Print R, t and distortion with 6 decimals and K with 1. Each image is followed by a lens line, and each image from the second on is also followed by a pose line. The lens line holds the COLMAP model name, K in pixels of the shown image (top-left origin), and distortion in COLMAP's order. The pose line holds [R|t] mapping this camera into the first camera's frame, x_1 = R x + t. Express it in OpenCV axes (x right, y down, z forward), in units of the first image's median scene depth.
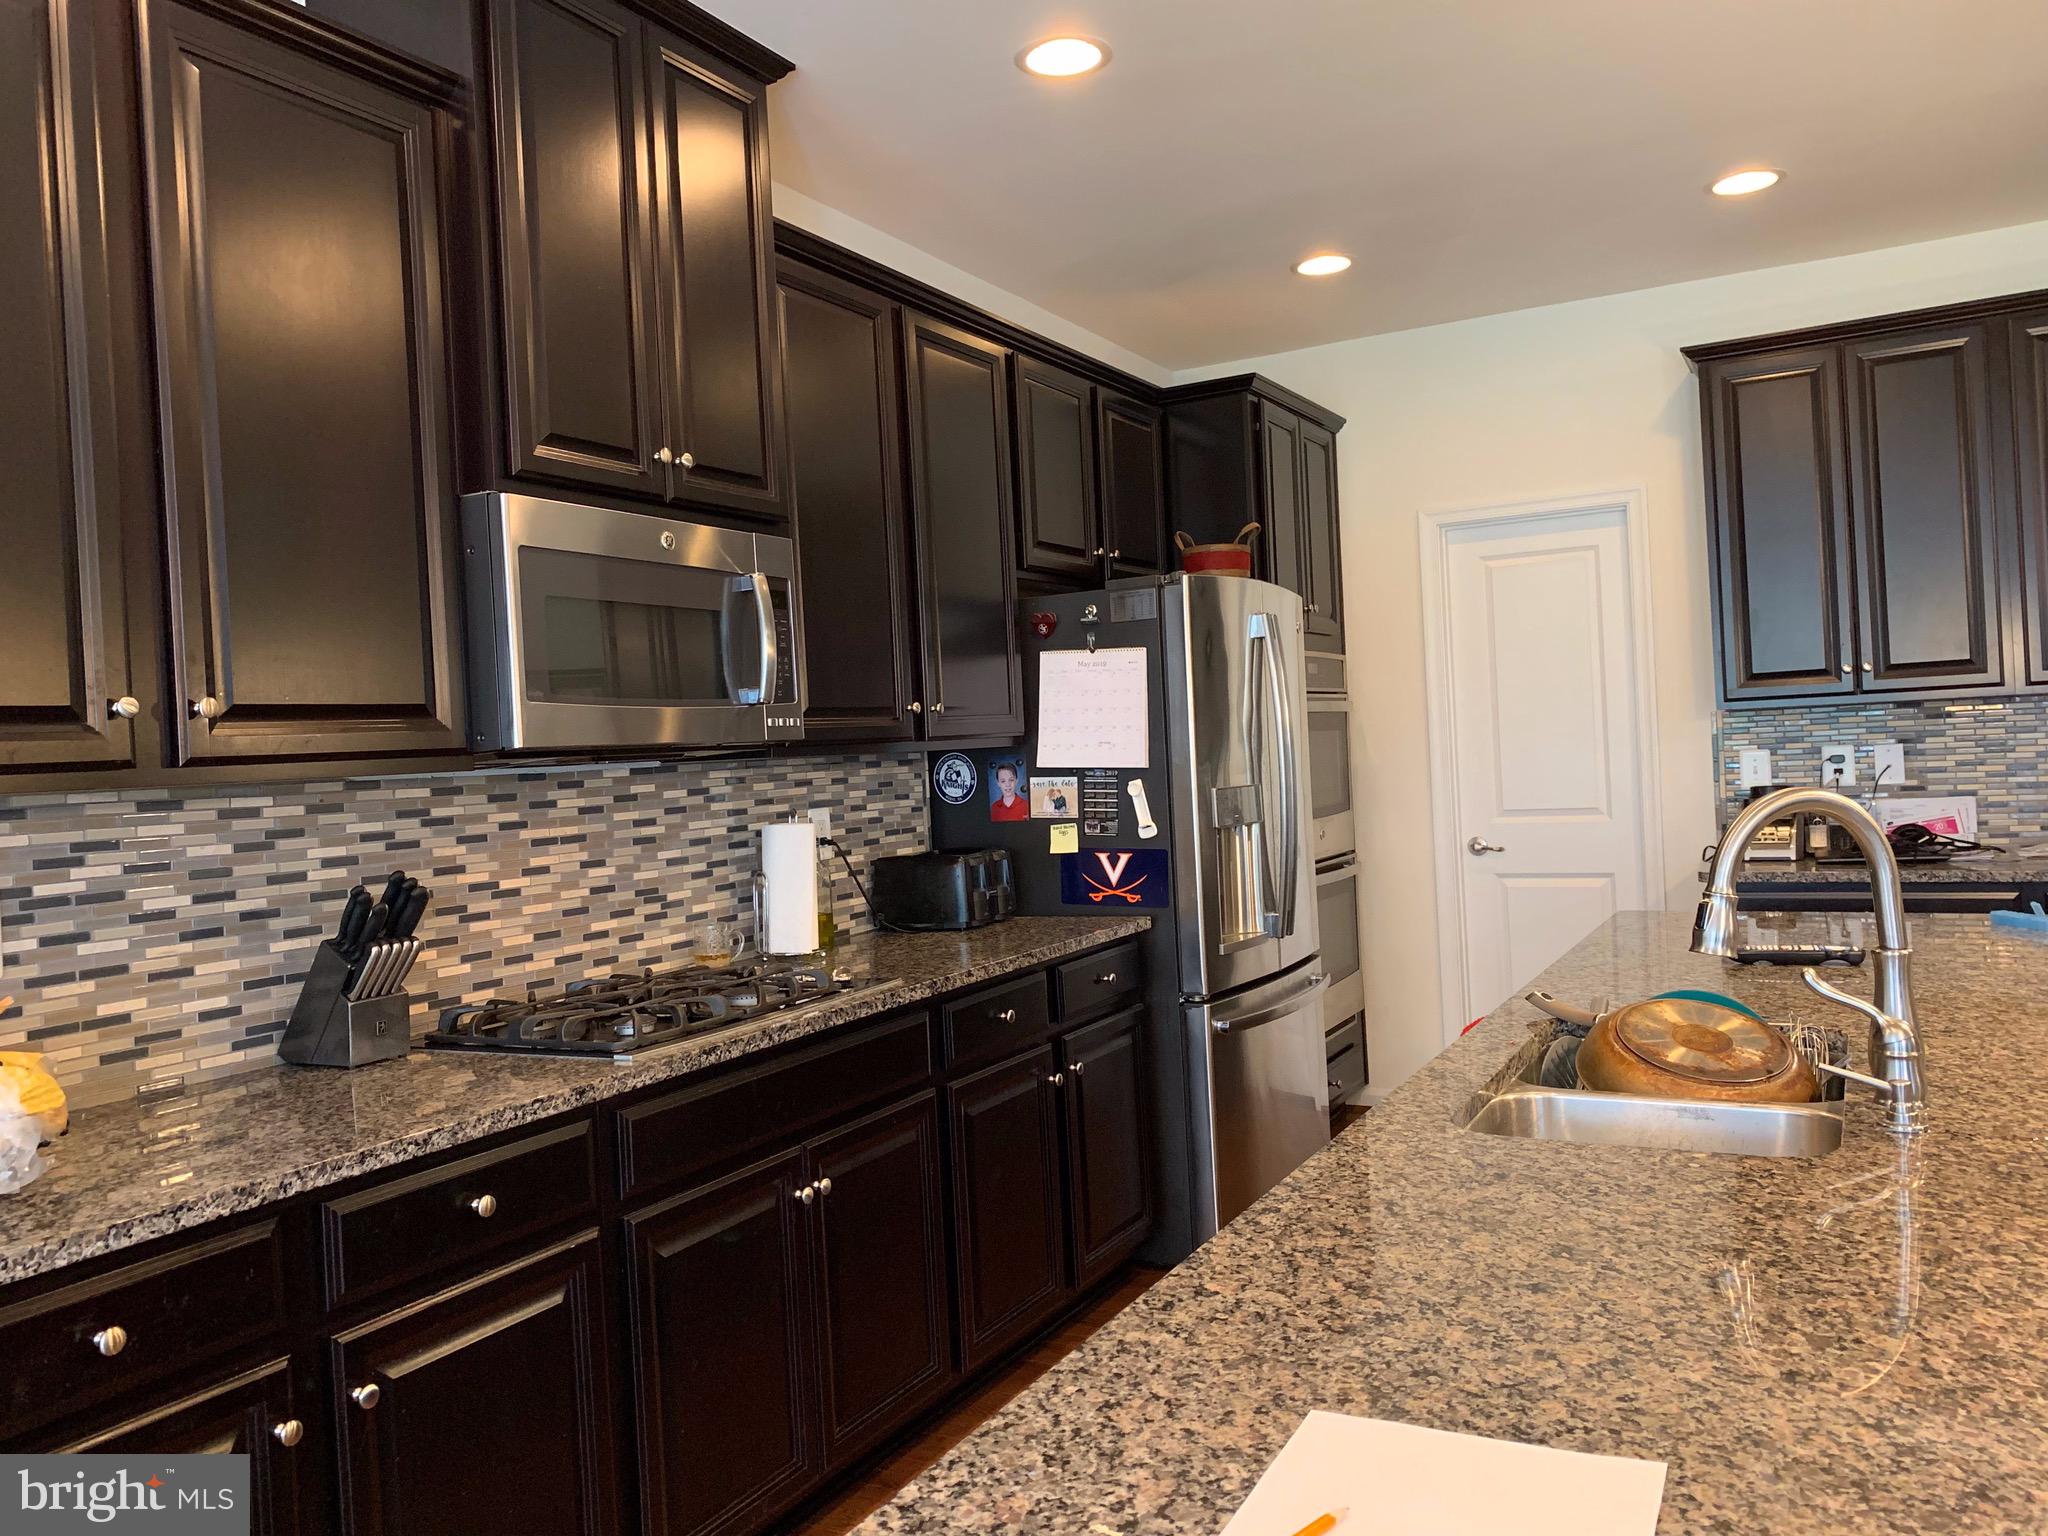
lens RADIAL K [[1559.4, 0, 1013.3], [0, 1559.4, 763.4], [0, 0, 1]] dist [0.022089, -0.030997]
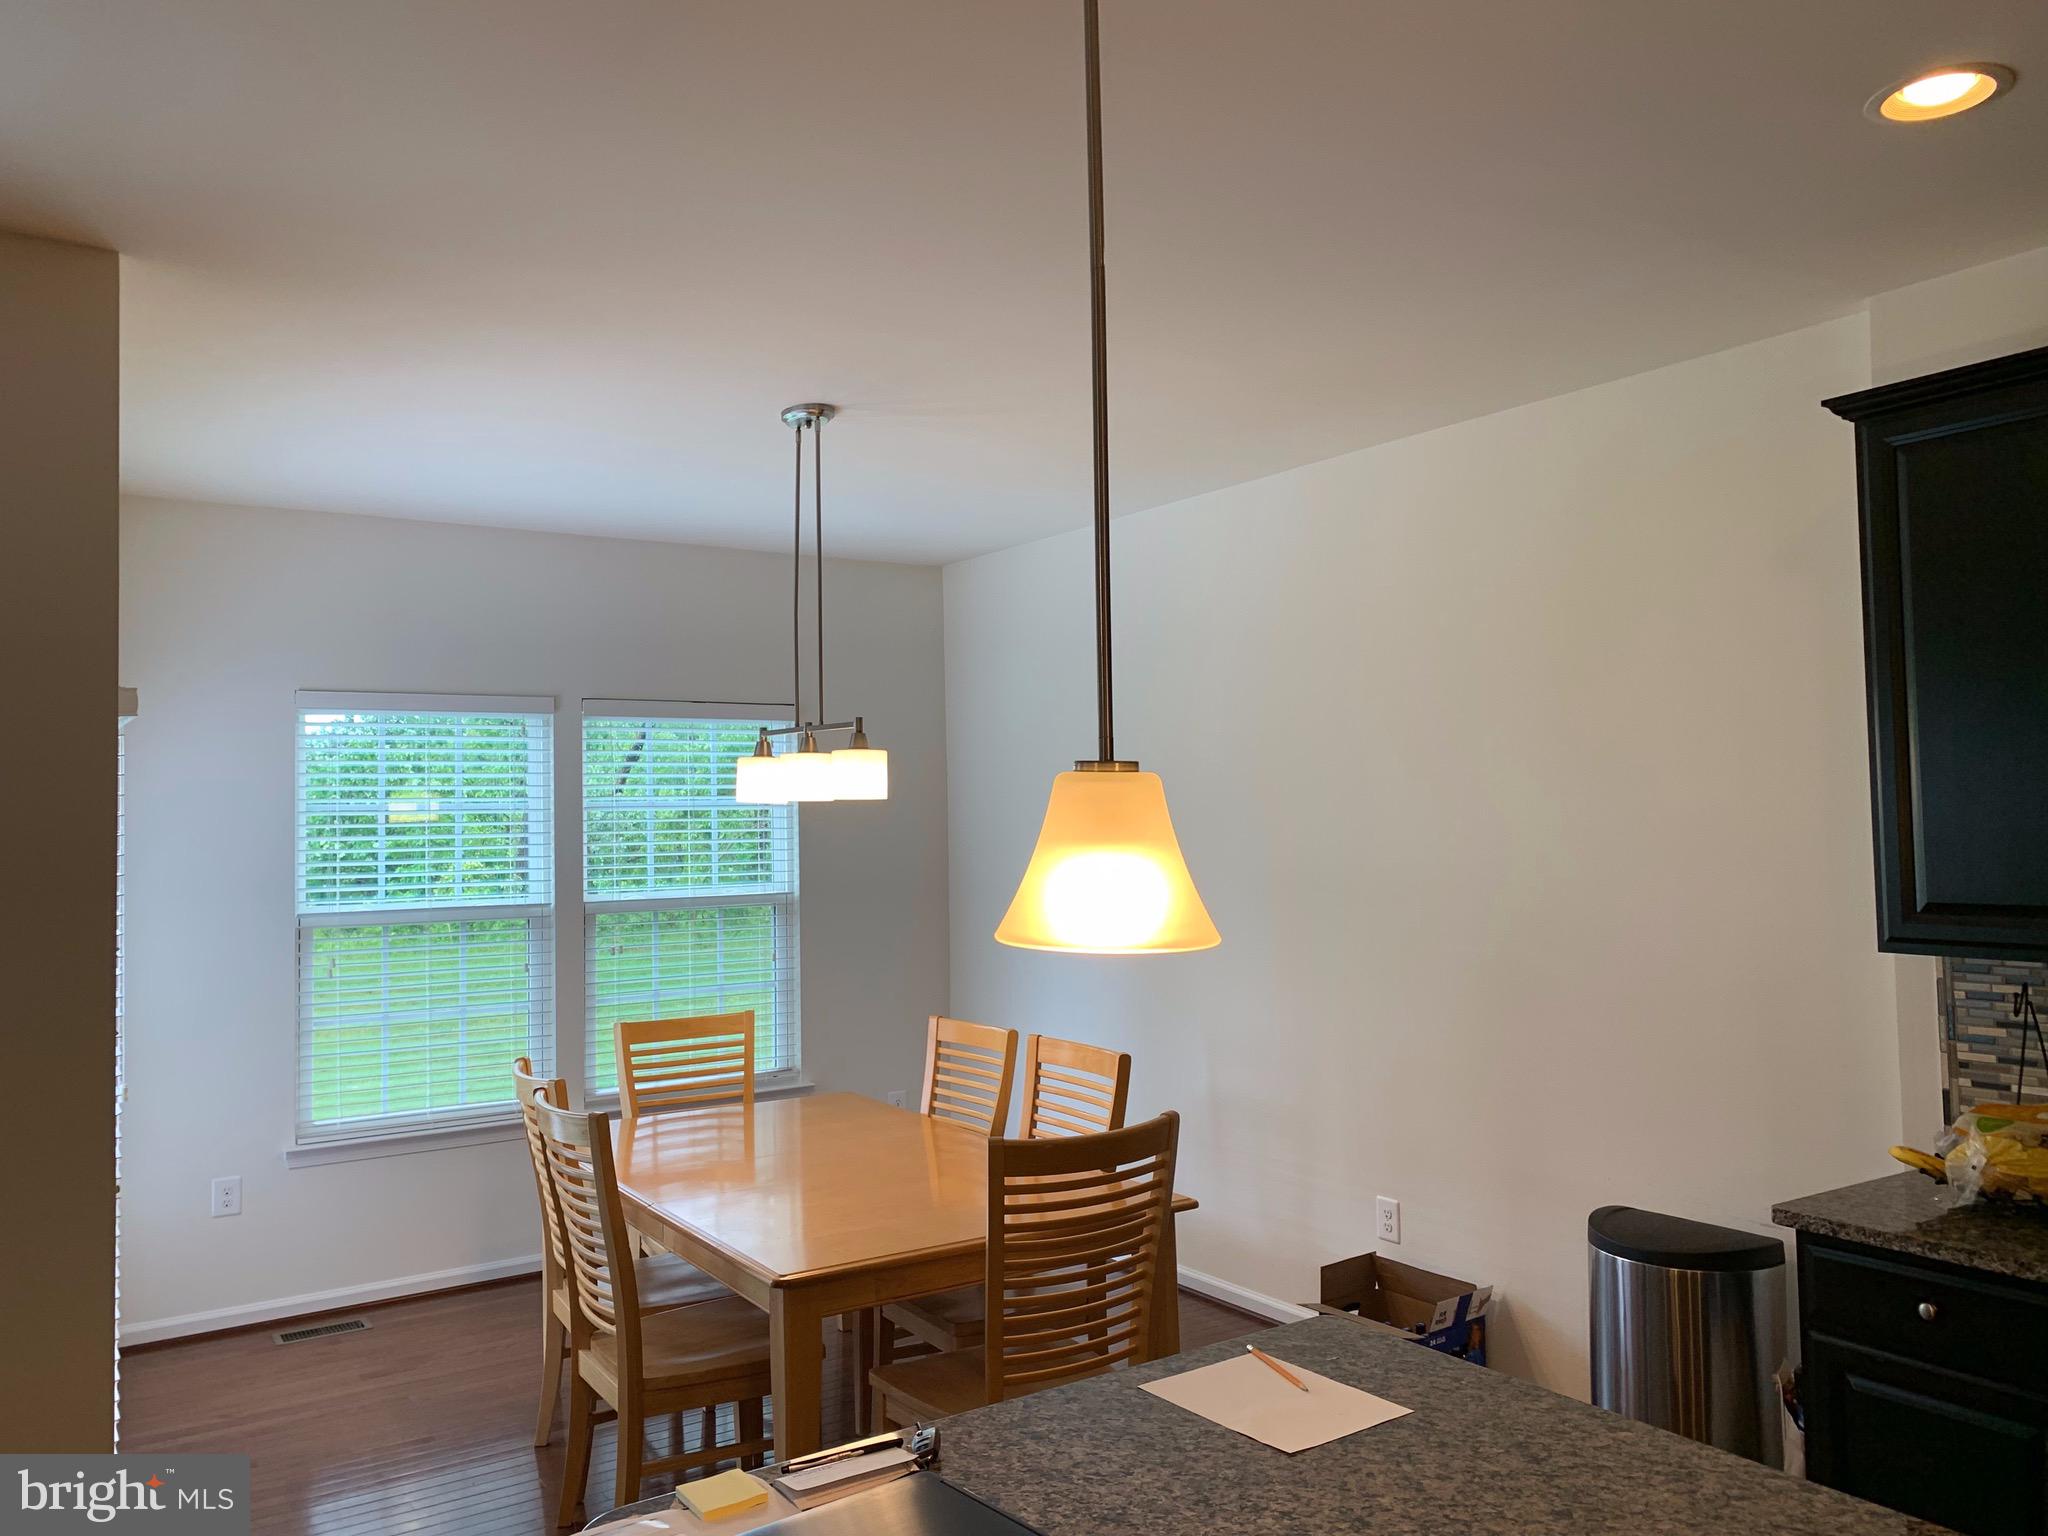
lens RADIAL K [[1559.4, 0, 1014.5], [0, 1559.4, 781.1], [0, 0, 1]] dist [0.022089, -0.030997]
pose [[-0.458081, 0.037897, -0.888102, 0.738992], [0.031980, 0.999147, 0.026140, -0.147861], [0.888335, -0.016427, -0.458902, 0.519024]]
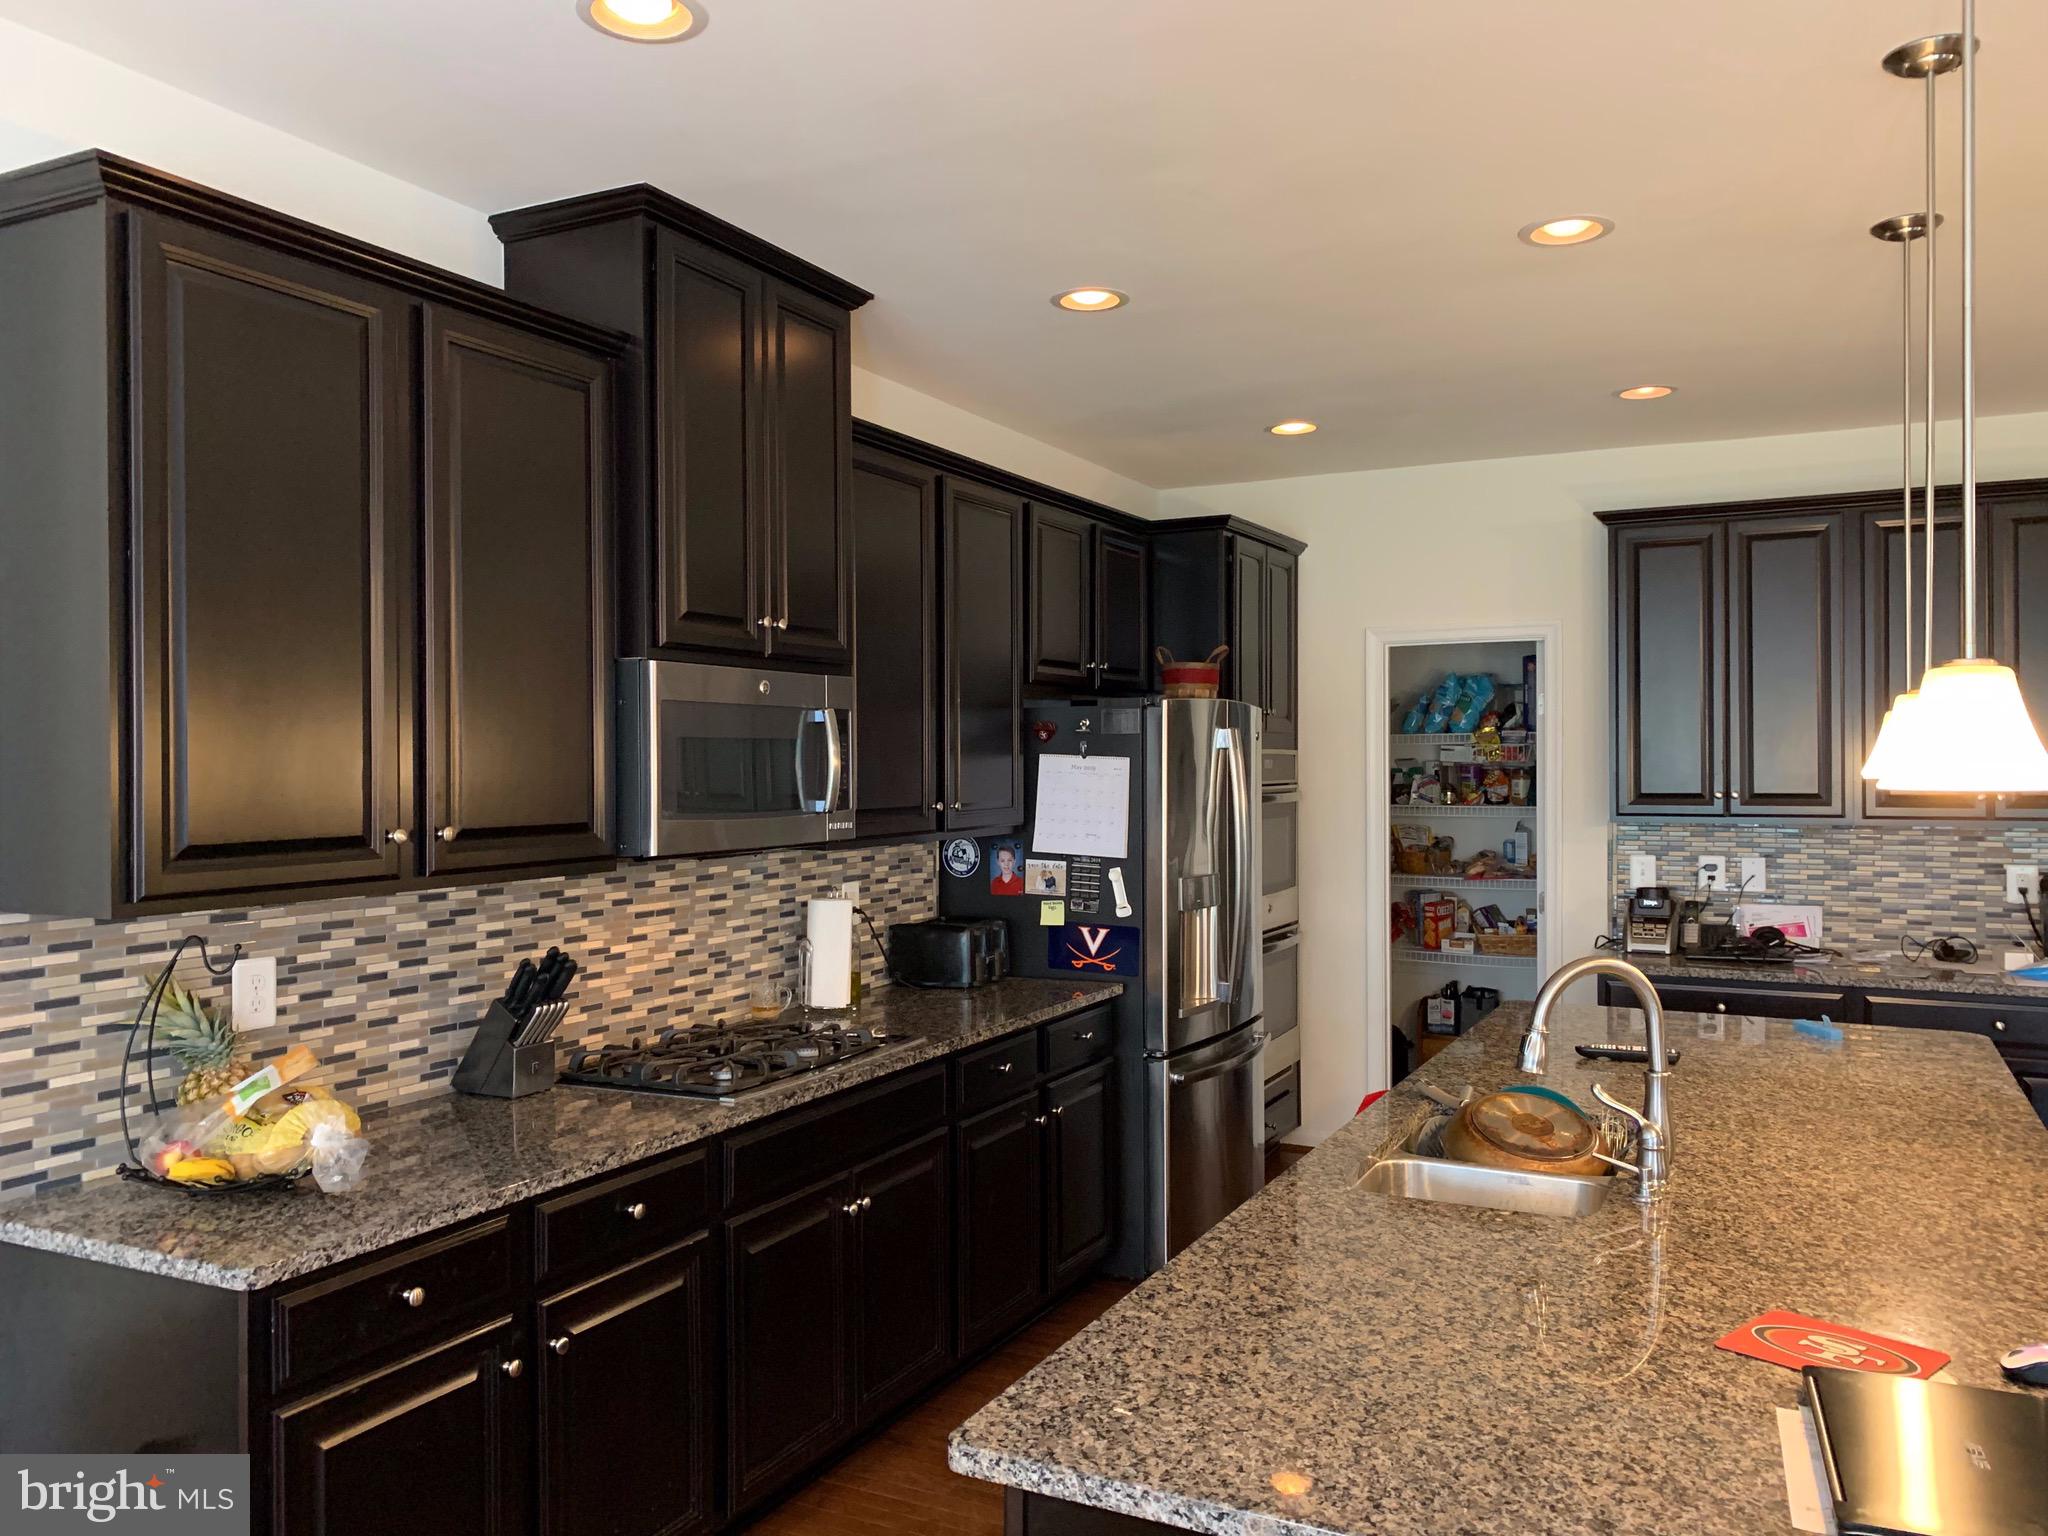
lens RADIAL K [[1559.4, 0, 1014.0], [0, 1559.4, 764.2], [0, 0, 1]] dist [0.022089, -0.030997]
pose [[0.998517, 0.047567, 0.026484, -0.047802], [-0.047397, 0.998852, -0.007004, -0.078896], [-0.026786, 0.005739, 0.999625, -0.263002]]
